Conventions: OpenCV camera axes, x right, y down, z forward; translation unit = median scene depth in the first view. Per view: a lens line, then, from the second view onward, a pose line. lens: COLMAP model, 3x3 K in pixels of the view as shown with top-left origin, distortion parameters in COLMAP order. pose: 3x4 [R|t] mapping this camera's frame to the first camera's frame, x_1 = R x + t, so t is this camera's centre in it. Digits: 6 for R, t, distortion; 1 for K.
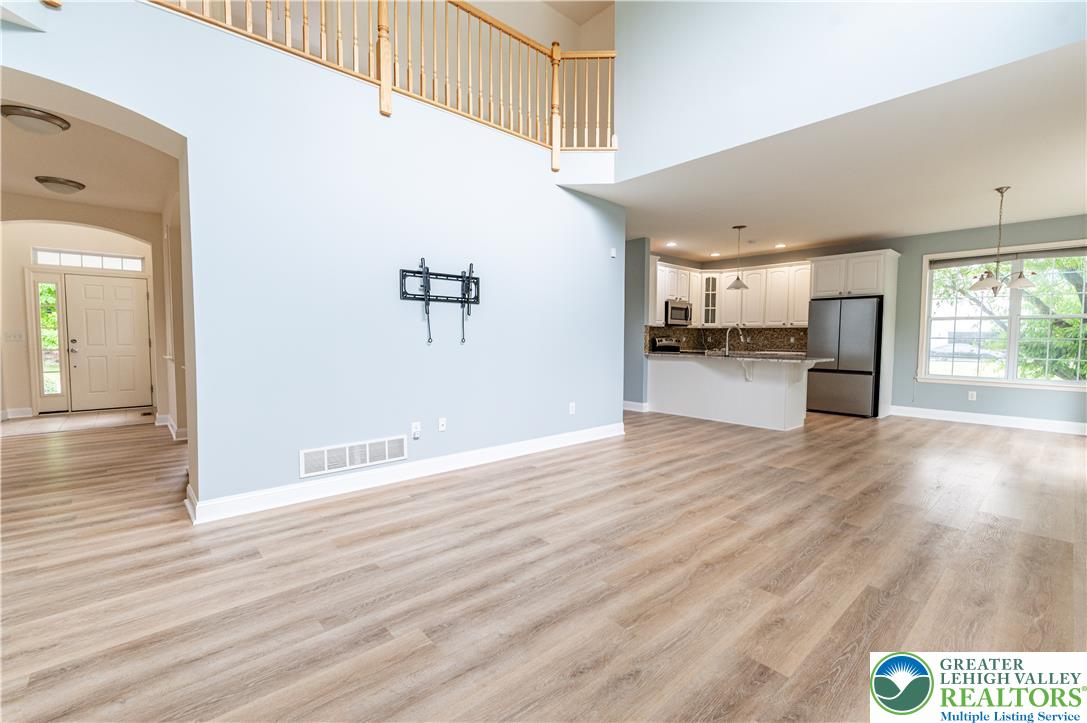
lens RADIAL K [[472.7, 0, 550.7], [0, 472.7, 365.0], [0, 0, 1]] dist [0.000937, -0.000661]
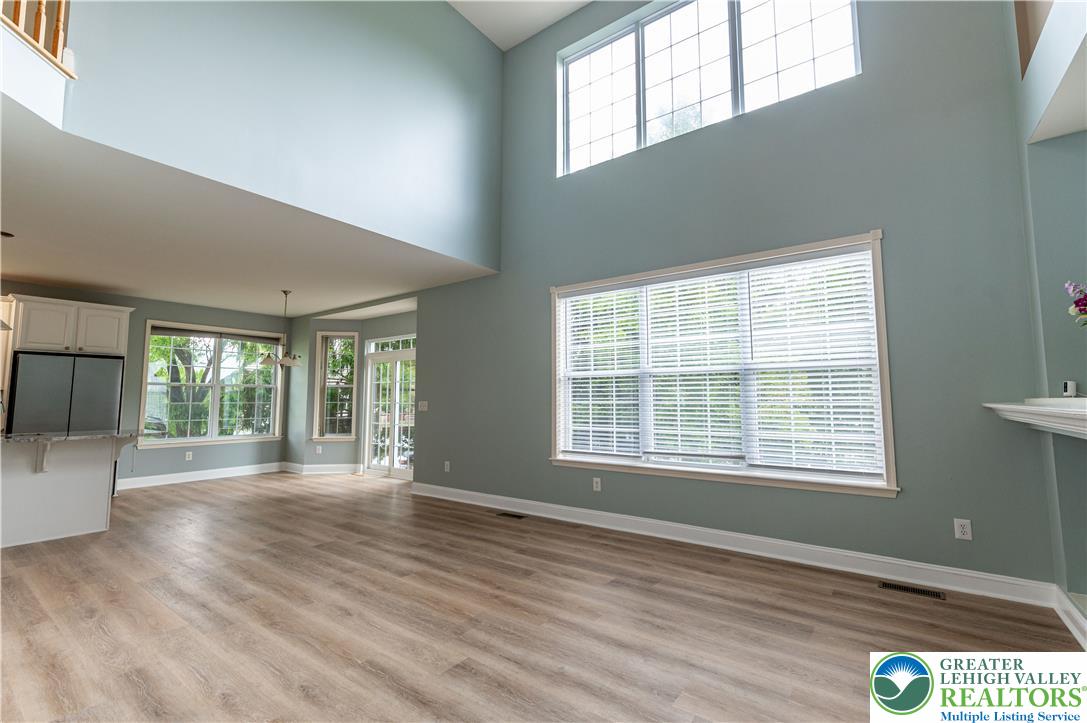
lens RADIAL K [[472.7, 0, 549.4], [0, 472.7, 355.9], [0, 0, 1]] dist [0.000937, -0.000661]
pose [[-0.202605, 0.083444, 0.975699, -0.732561], [0.061650, 0.995473, -0.072334, -0.069421], [-0.977318, 0.045497, -0.206833, 0.828475]]
